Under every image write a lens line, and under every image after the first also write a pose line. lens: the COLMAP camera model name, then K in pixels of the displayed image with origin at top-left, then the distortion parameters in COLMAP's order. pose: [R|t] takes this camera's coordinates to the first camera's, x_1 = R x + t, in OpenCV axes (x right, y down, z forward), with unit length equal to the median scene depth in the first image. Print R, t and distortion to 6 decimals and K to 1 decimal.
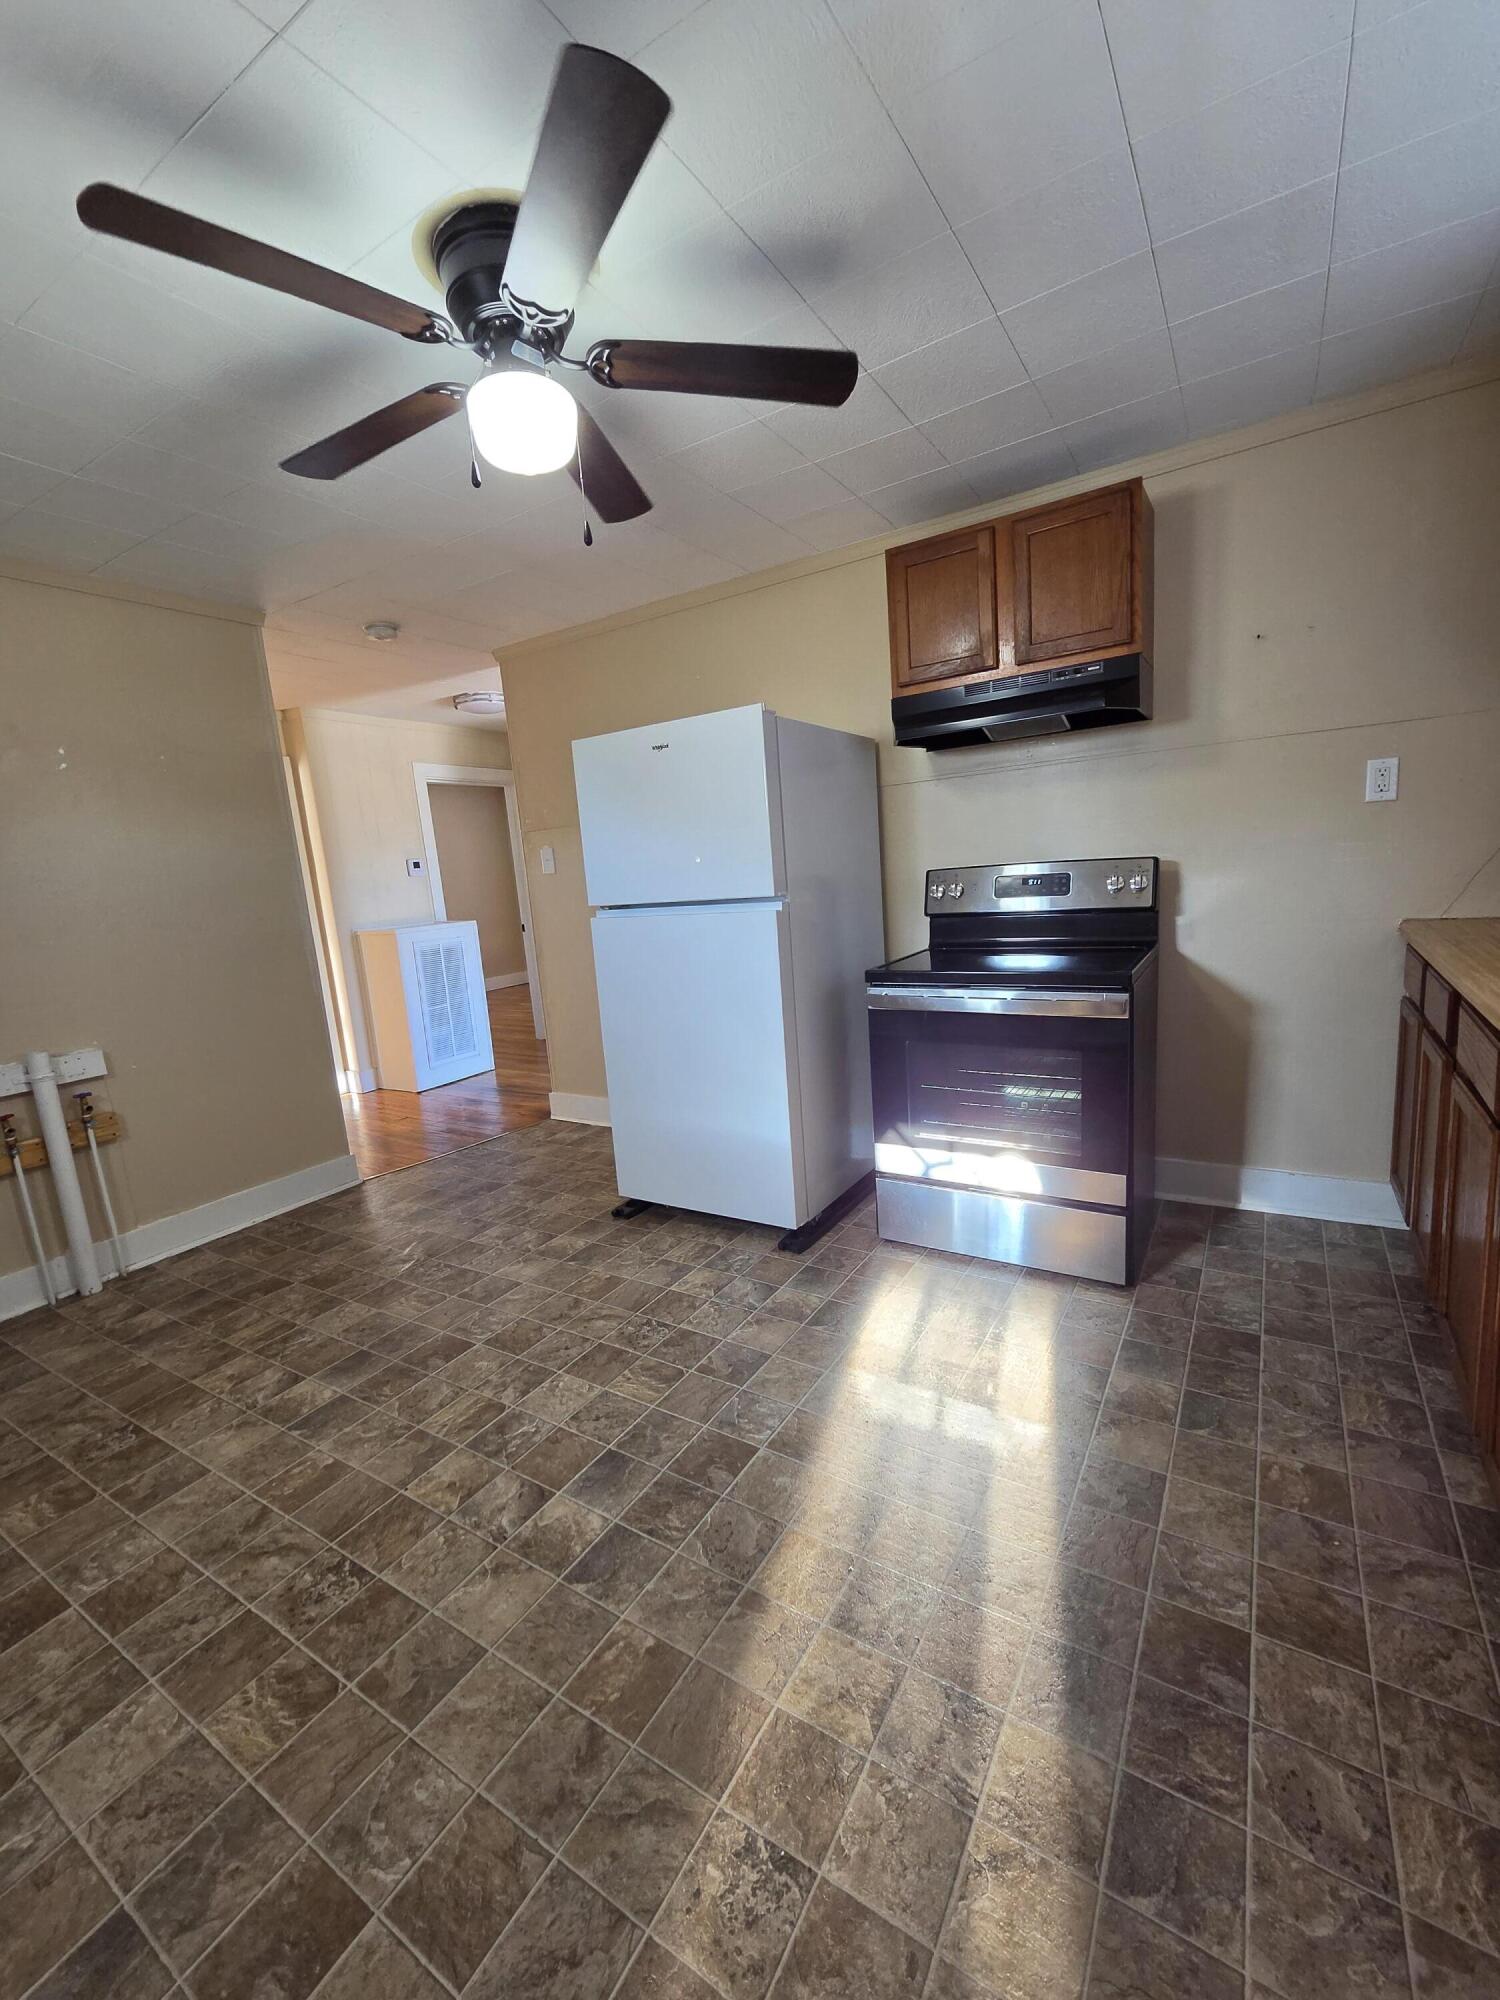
lens RADIAL K [[823.9, 0, 757.8], [0, 823.9, 1013.5], [0, 0, 1]] dist [-0.016806, 0.008922]
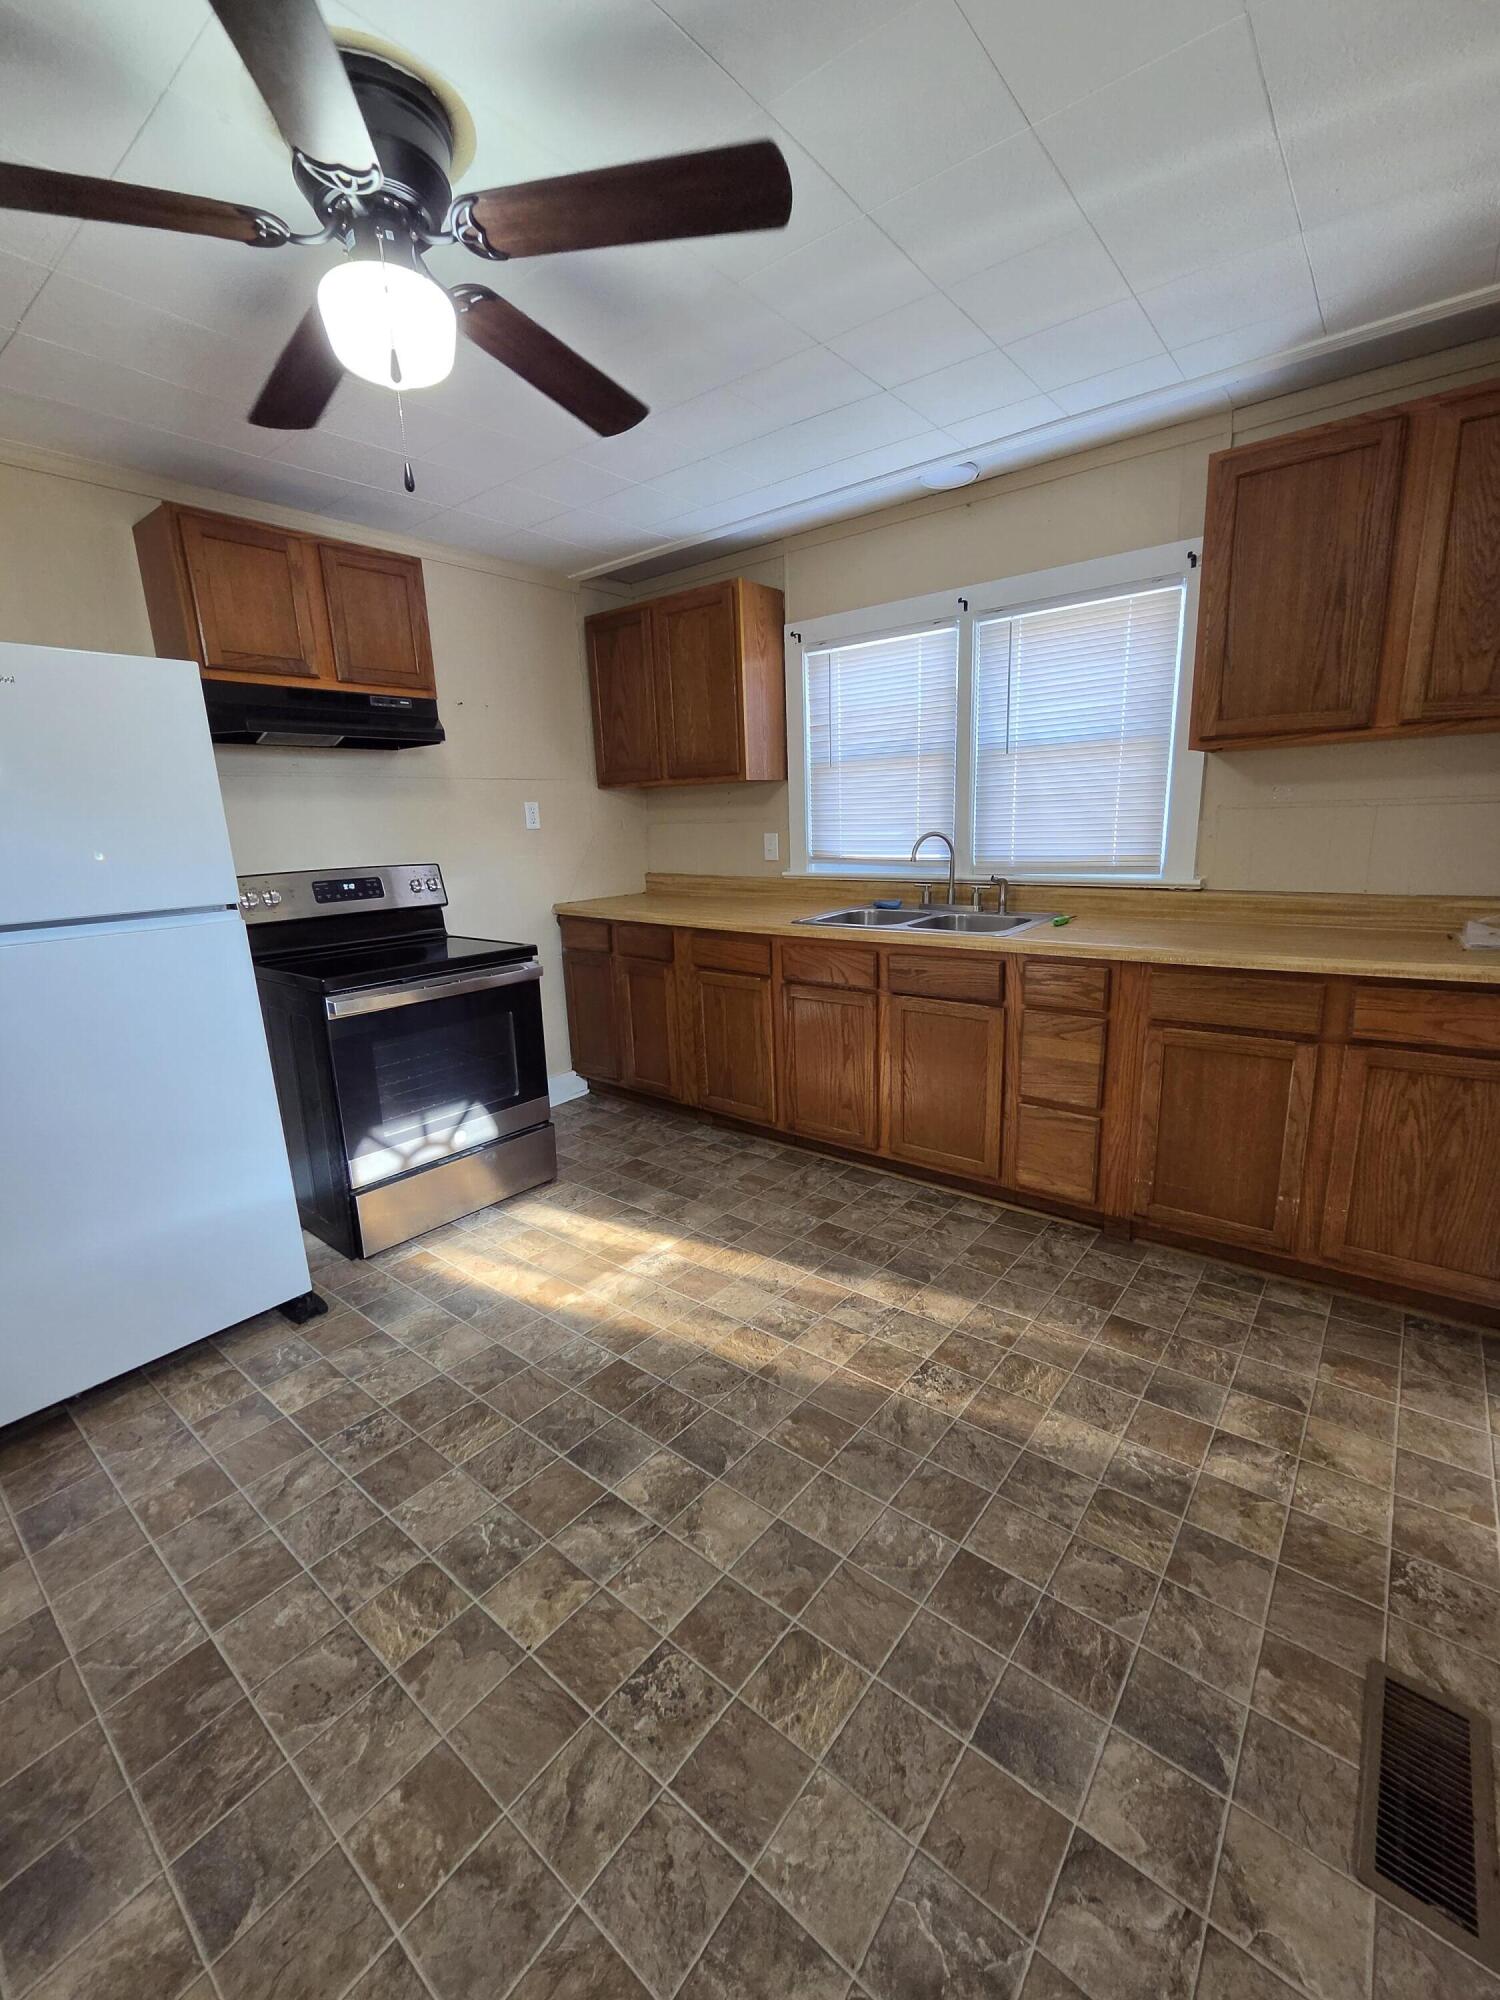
lens RADIAL K [[823.9, 0, 757.8], [0, 823.9, 1013.5], [0, 0, 1]] dist [-0.016806, 0.008922]
pose [[0.125151, -0.161054, 0.978978, -1.134254], [0.200149, 0.970548, 0.134081, -0.064132], [-0.971739, 0.179162, 0.153700, 0.603209]]
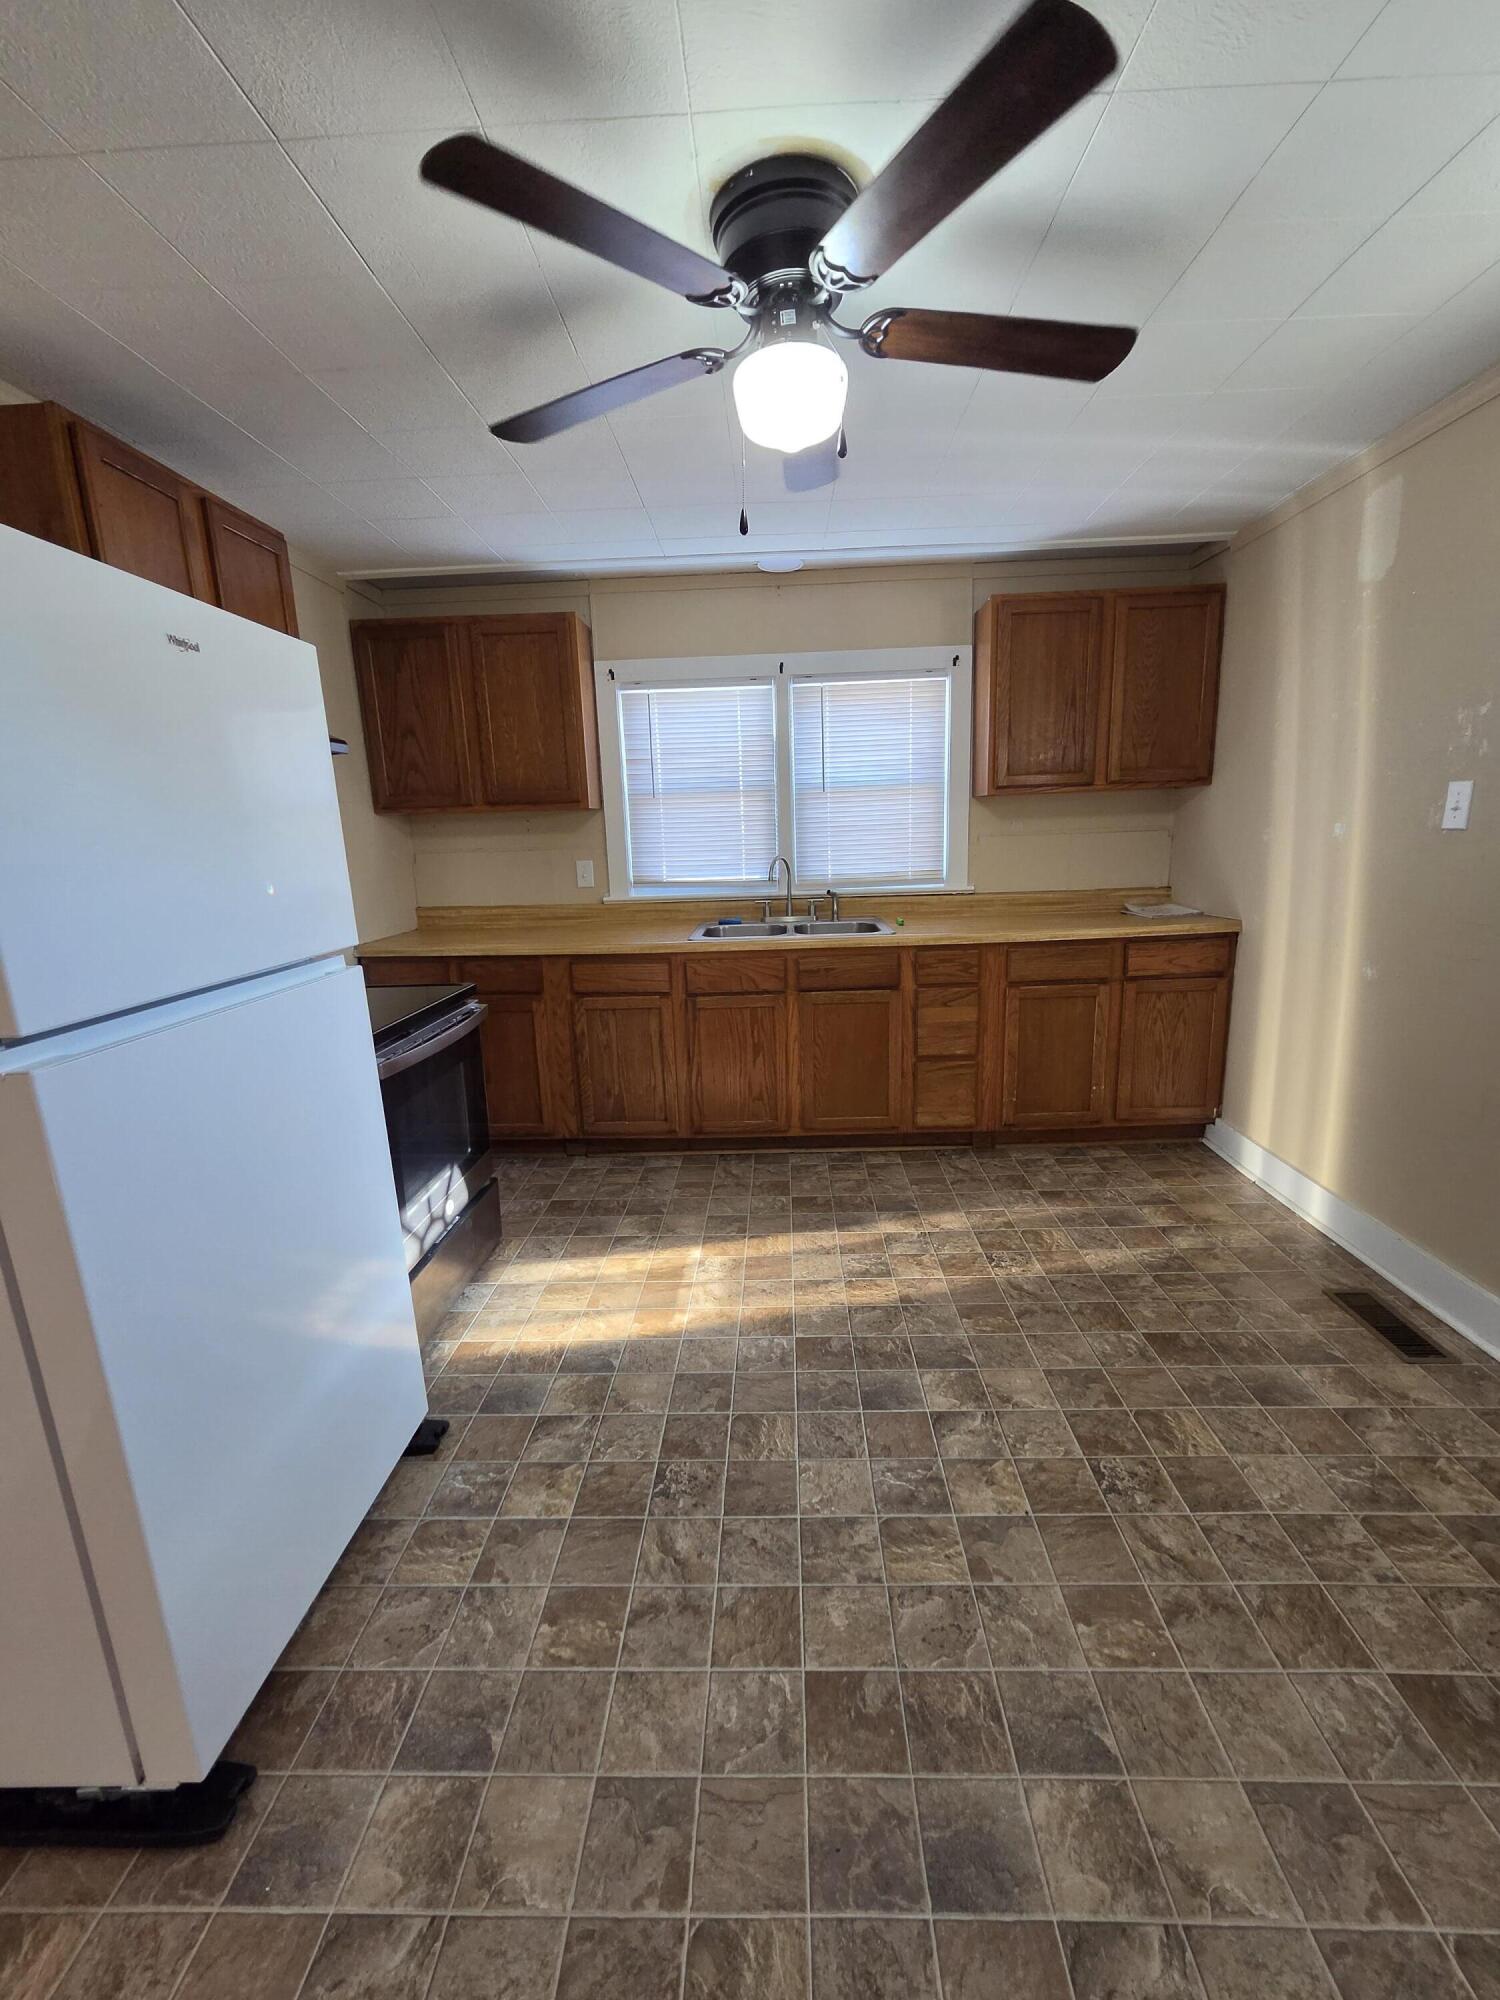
lens RADIAL K [[823.9, 0, 757.8], [0, 823.9, 1013.5], [0, 0, 1]] dist [-0.016806, 0.008922]
pose [[-0.493344, -0.097797, 0.864319, -1.104259], [0.223334, 0.946107, 0.234528, -0.266820], [-0.840674, 0.308735, -0.444915, 1.603800]]
